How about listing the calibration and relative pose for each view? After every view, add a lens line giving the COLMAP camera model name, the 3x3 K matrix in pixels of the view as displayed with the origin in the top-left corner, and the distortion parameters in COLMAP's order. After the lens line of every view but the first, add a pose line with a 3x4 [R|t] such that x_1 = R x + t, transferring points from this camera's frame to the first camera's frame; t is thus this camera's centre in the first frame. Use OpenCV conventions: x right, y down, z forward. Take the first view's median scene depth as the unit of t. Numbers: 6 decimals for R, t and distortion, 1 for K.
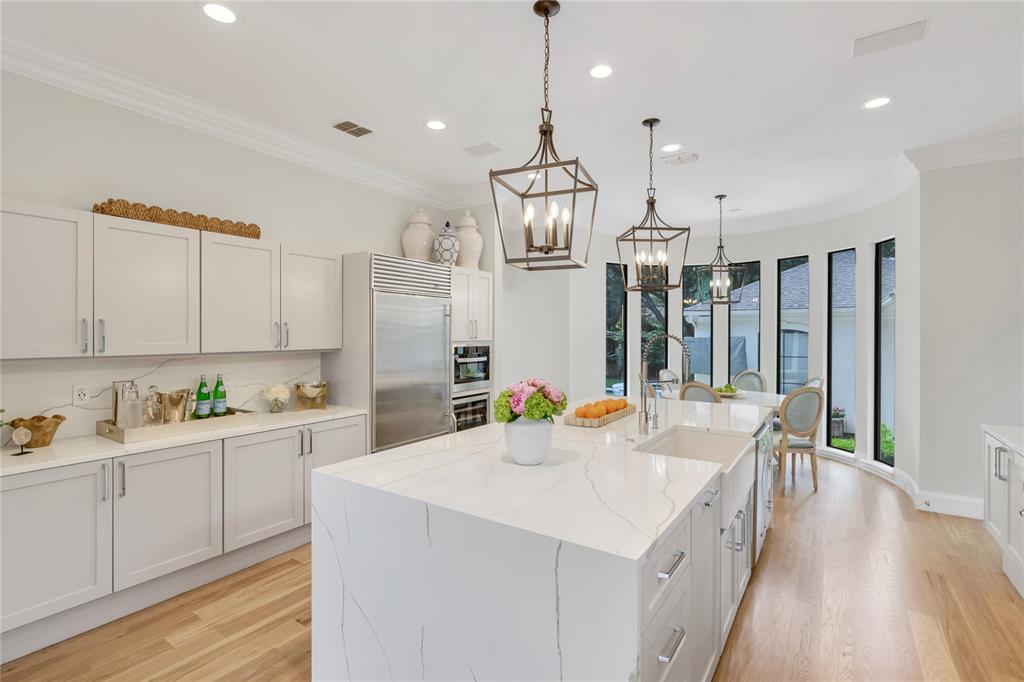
lens RADIAL K [[475.3, 0, 513.5], [0, 475.3, 332.9], [0, 0, 1]] dist [-0.000938, -0.000173]
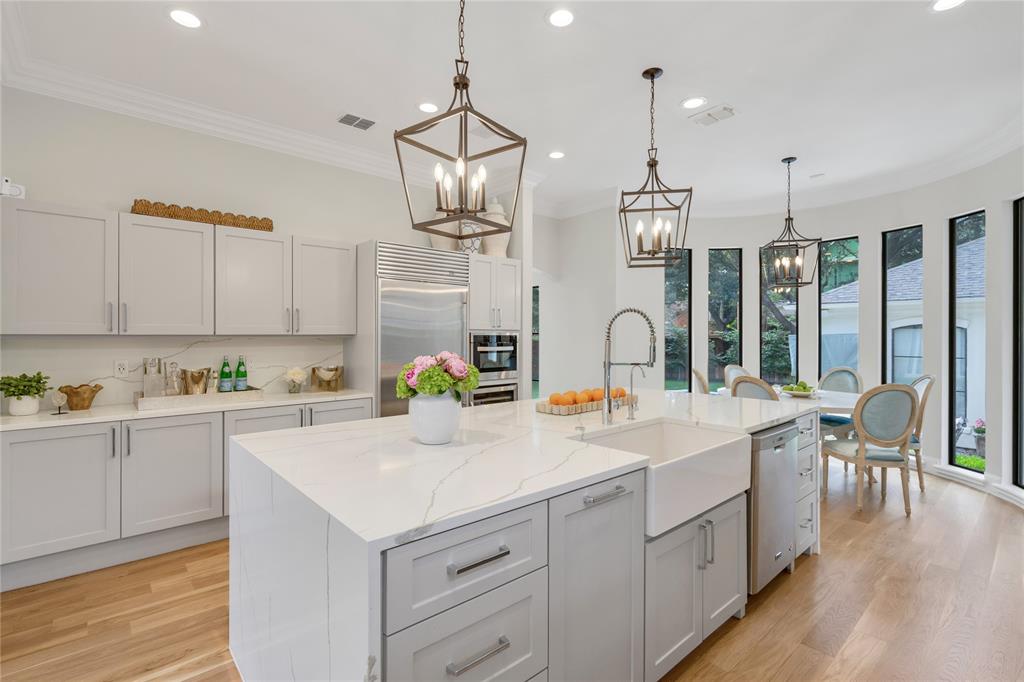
lens RADIAL K [[471.4, 0, 510.7], [0, 471.4, 335.0], [0, 0, 1]] dist [-0.001199, -0.000044]
pose [[0.967176, -0.002813, -0.254092, 0.266019], [0.001855, 0.999990, -0.004010, 0.044194], [0.254101, 0.003407, 0.967172, 0.097816]]
